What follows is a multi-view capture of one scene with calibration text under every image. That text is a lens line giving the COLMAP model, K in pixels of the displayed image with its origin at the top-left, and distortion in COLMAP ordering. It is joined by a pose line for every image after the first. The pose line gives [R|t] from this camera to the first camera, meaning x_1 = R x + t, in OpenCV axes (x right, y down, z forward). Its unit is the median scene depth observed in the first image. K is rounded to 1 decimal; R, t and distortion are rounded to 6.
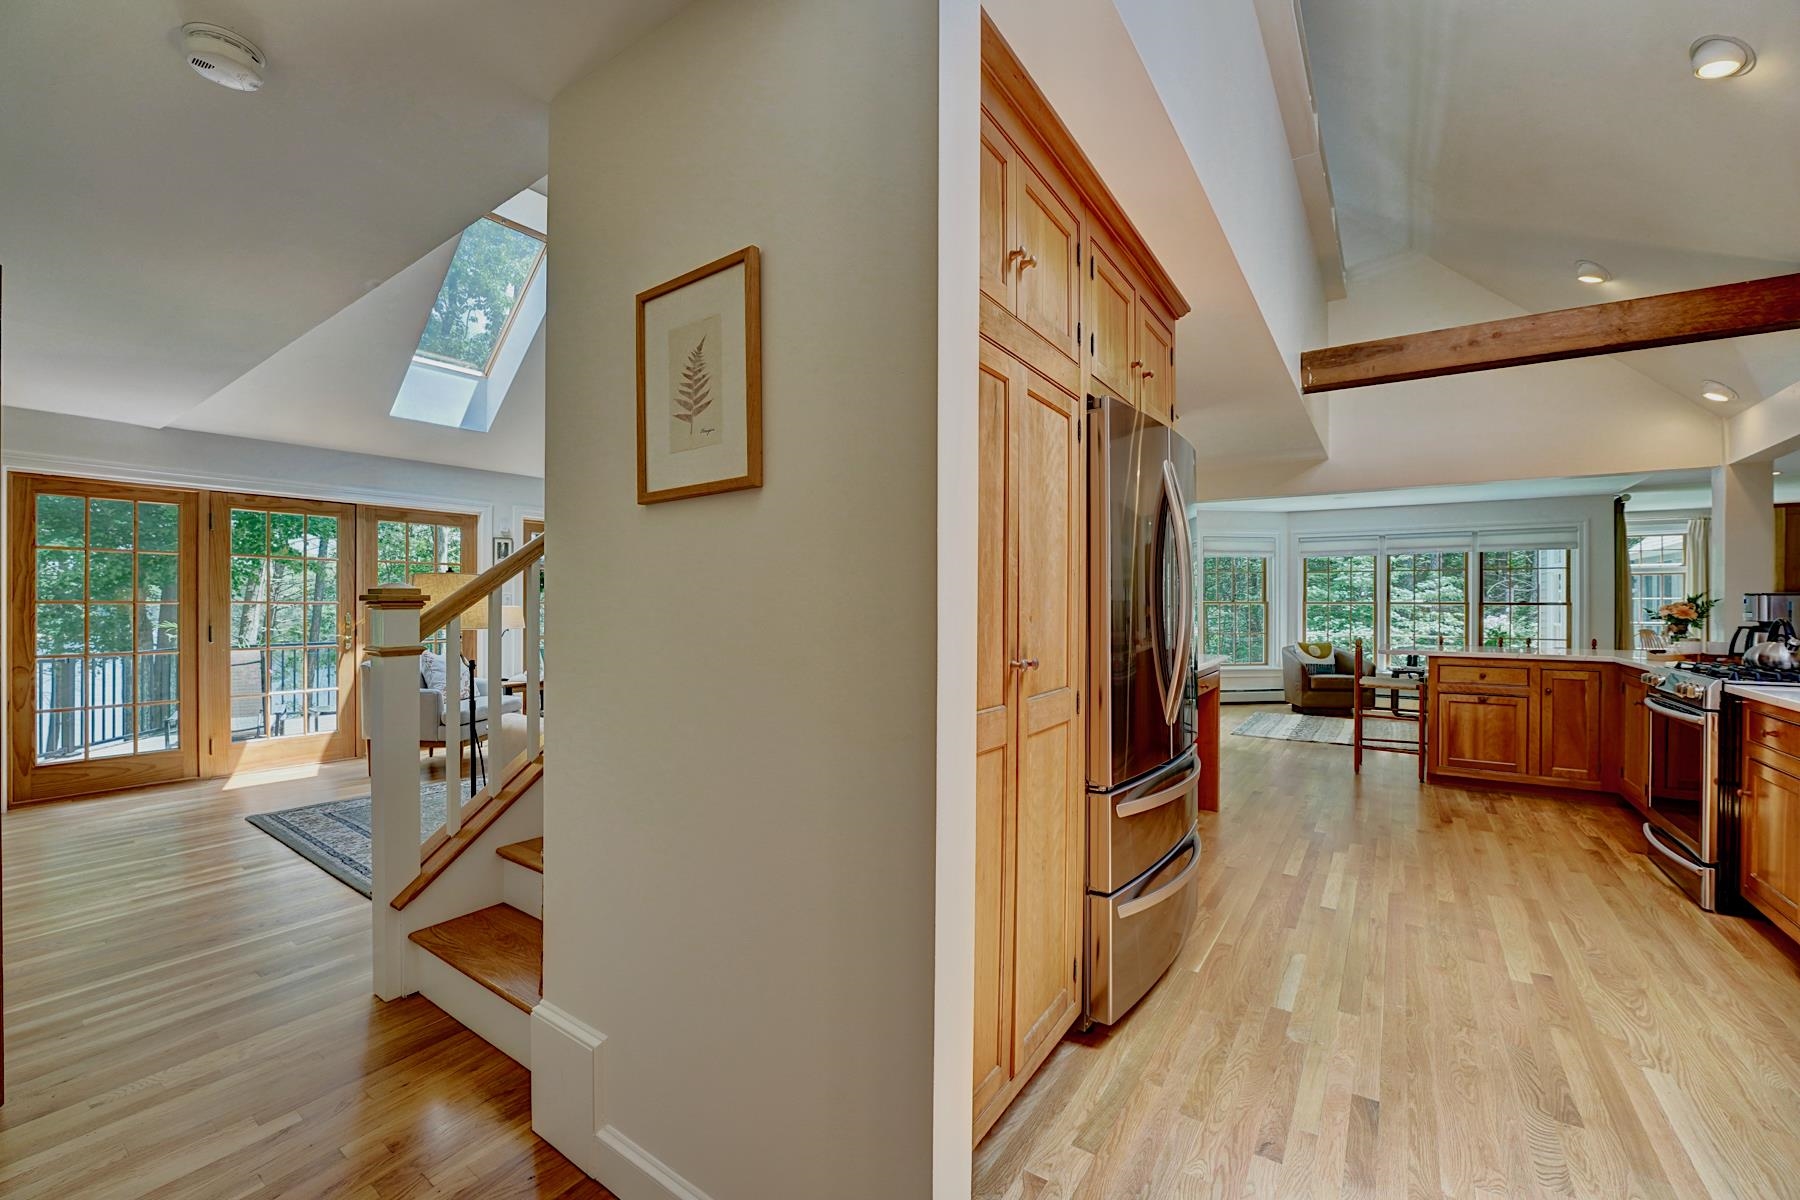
lens RADIAL K [[731.3, 0, 894.5], [0, 731.3, 603.2], [0, 0, 1]] dist [-0.022891, 0.000973]
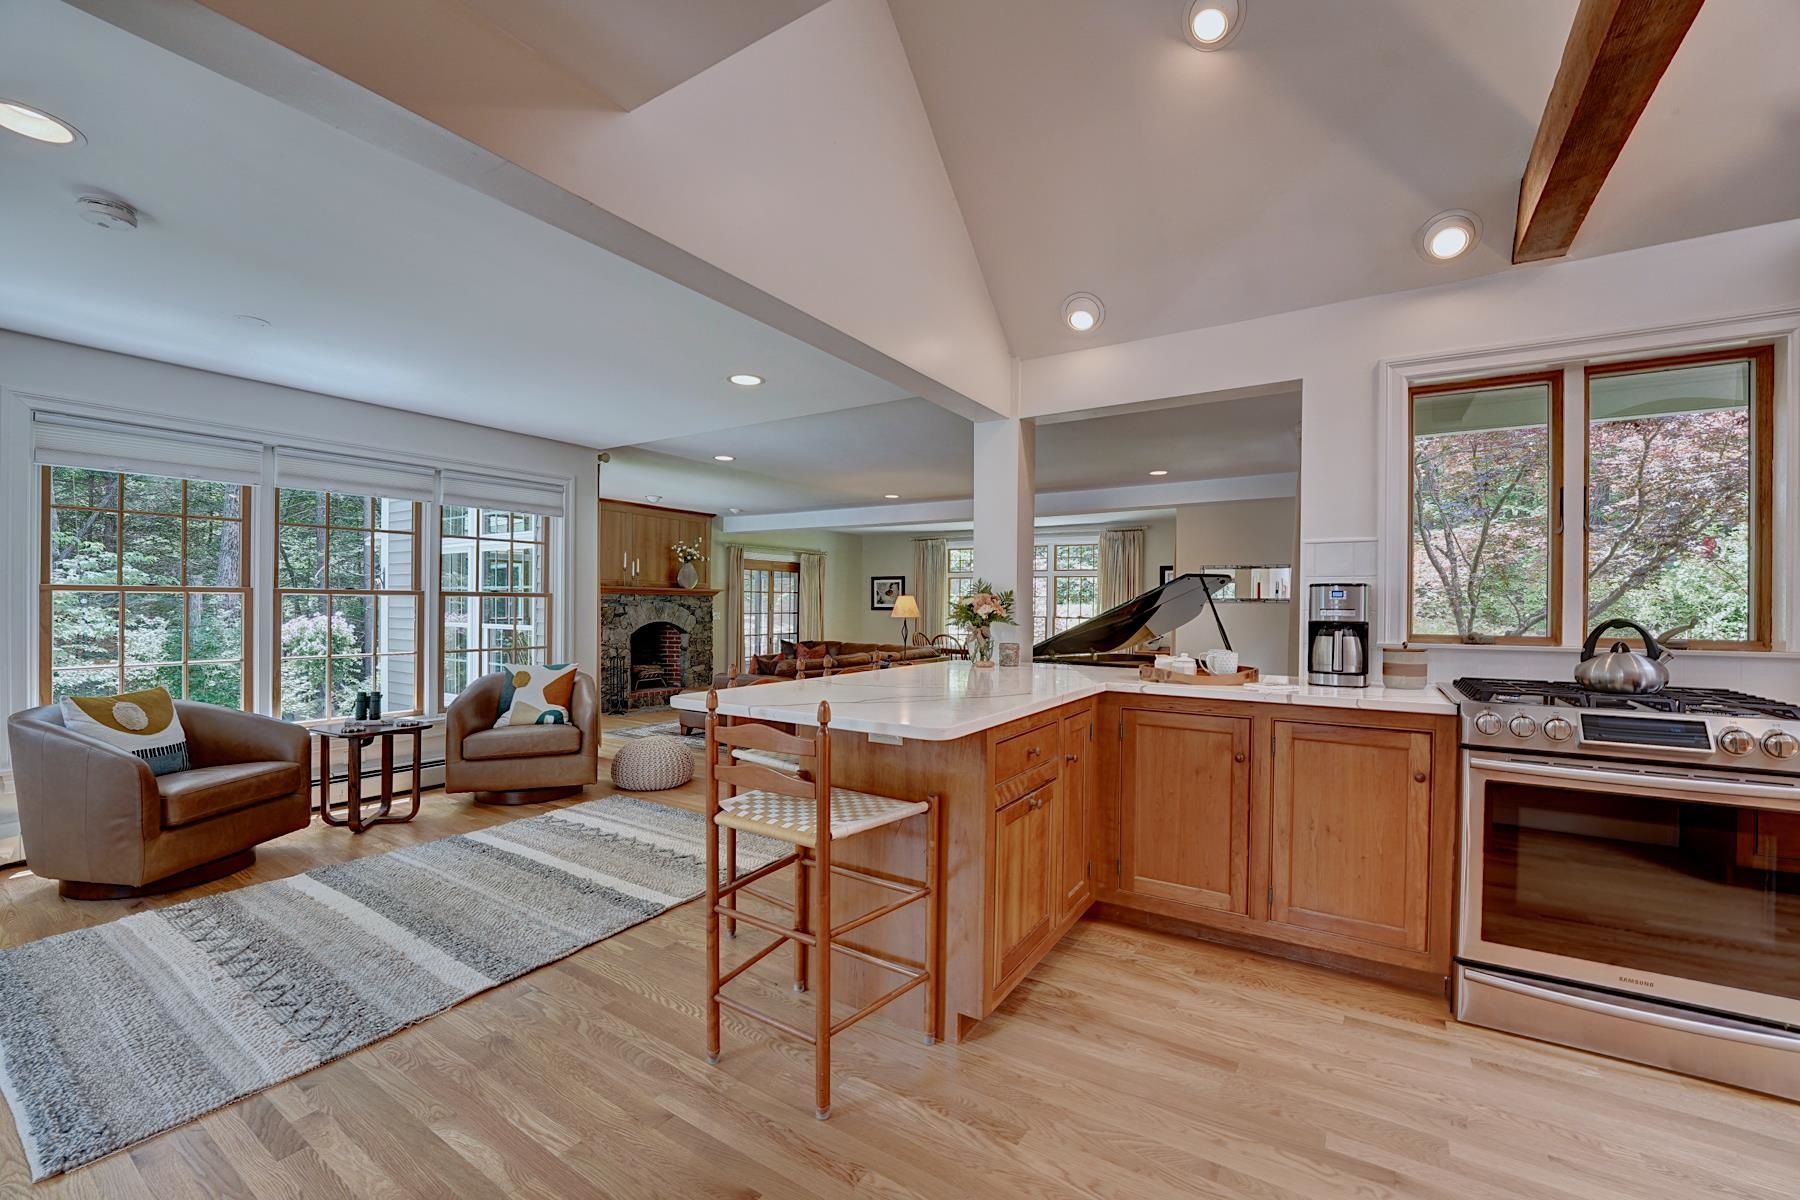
lens RADIAL K [[731.3, 0, 894.5], [0, 731.3, 603.2], [0, 0, 1]] dist [-0.022891, 0.000973]
pose [[-0.034036, -0.004575, 0.999410, 0.380950], [-0.006720, 0.999968, 0.004349, 0.006477], [-0.999398, -0.006568, -0.034065, 1.181007]]
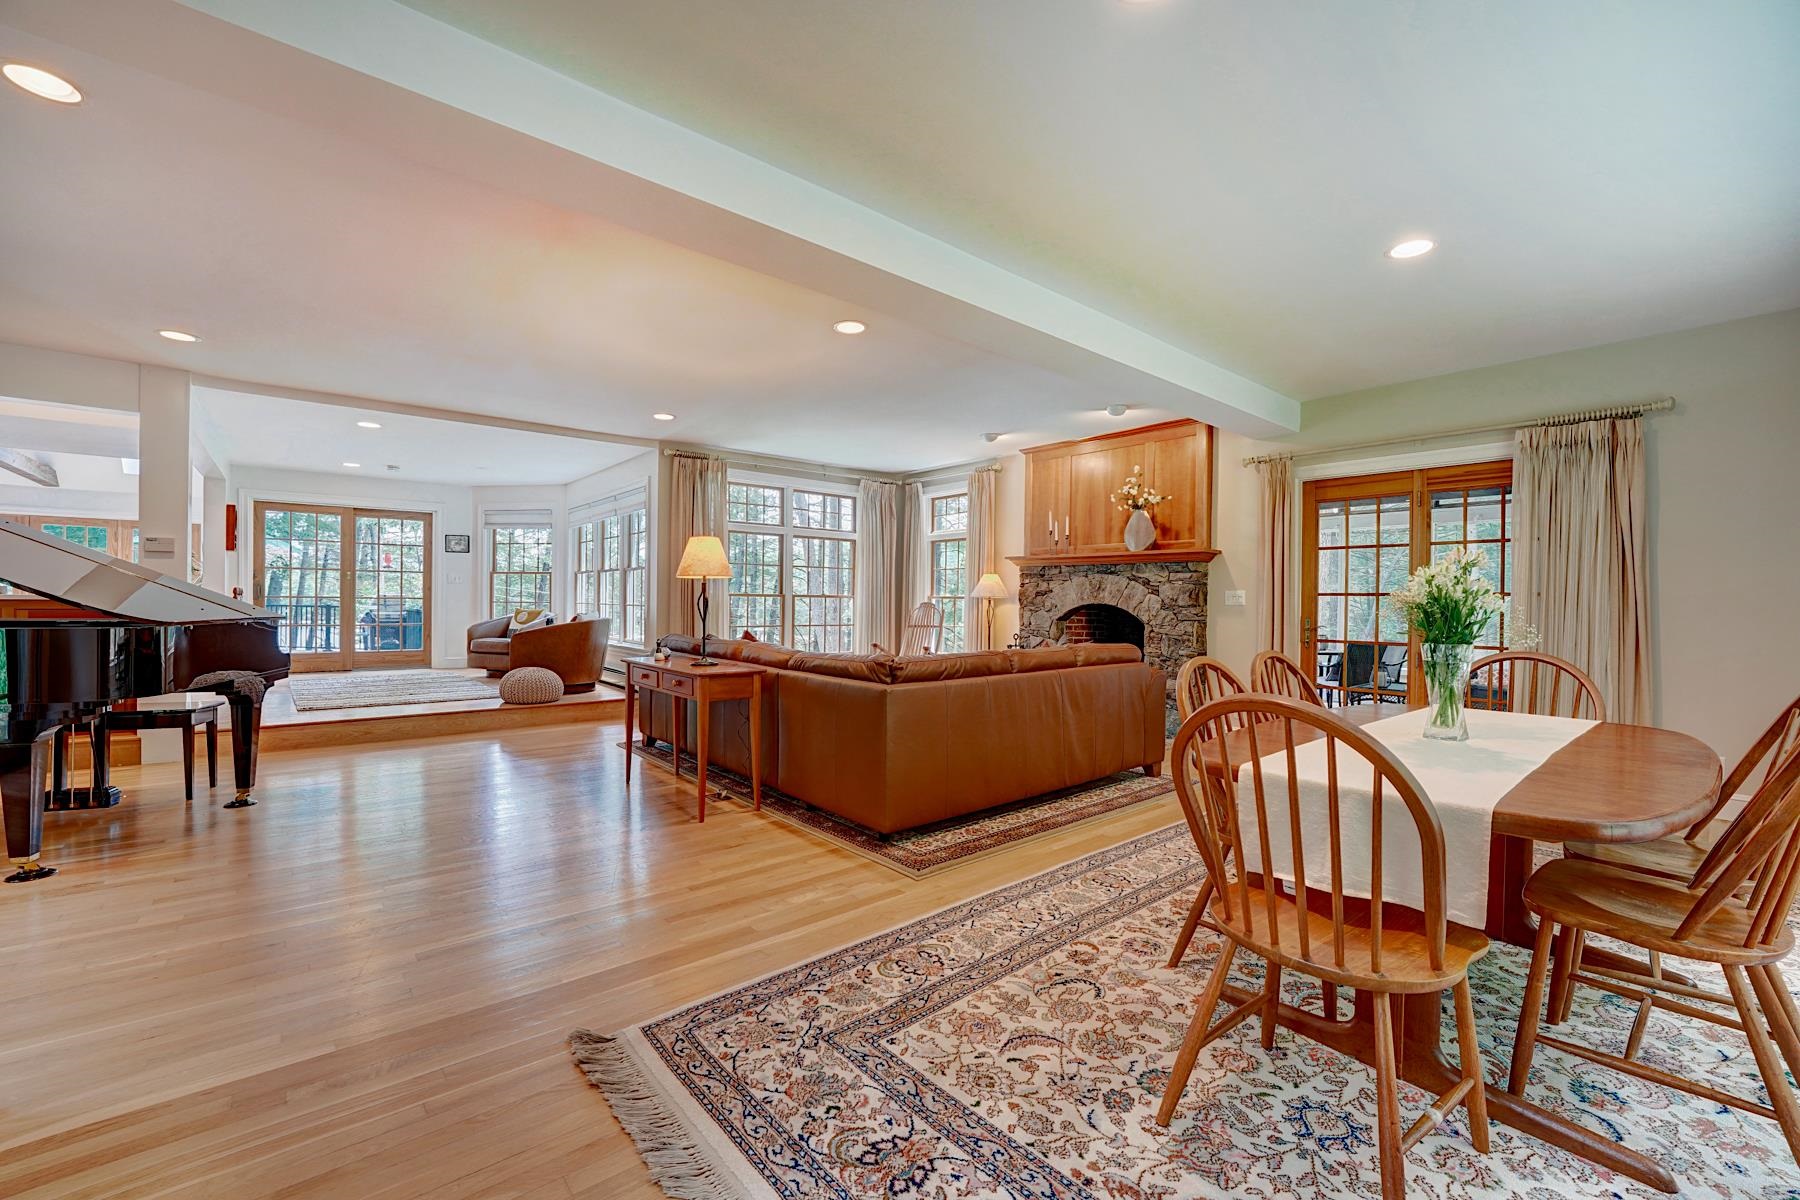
lens RADIAL K [[731.3, 0, 894.5], [0, 731.3, 603.2], [0, 0, 1]] dist [-0.022891, 0.000973]
pose [[0.964518, 0.009307, -0.263853, 2.608539], [-0.009282, 0.999956, 0.001343, 0.077658], [0.263854, 0.001154, 0.964562, 0.256900]]
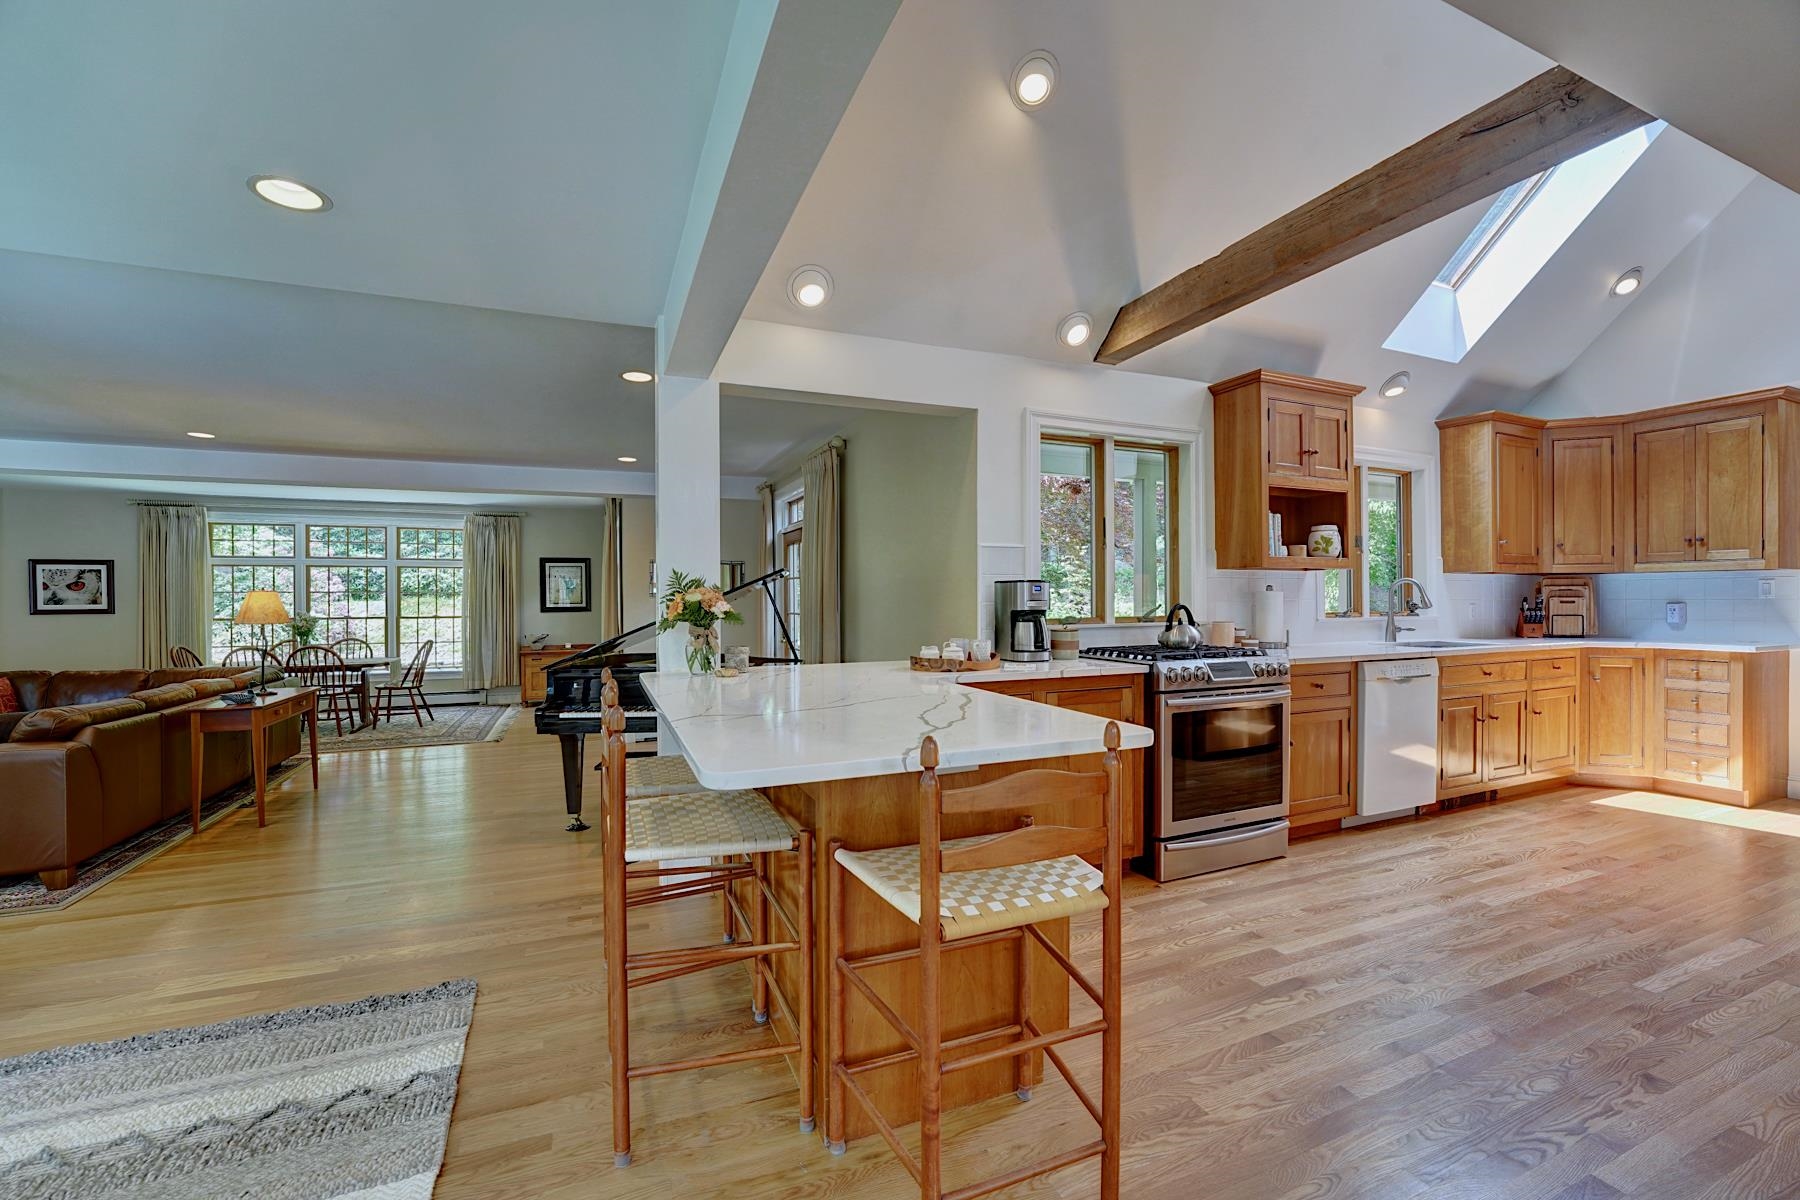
lens RADIAL K [[731.3, 0, 894.5], [0, 731.3, 603.2], [0, 0, 1]] dist [-0.022891, 0.000973]
pose [[-0.843813, -0.003481, 0.536626, 0.682316], [0.001426, 0.999961, 0.008728, 0.007586], [-0.536636, 0.008130, -0.843775, 1.516180]]
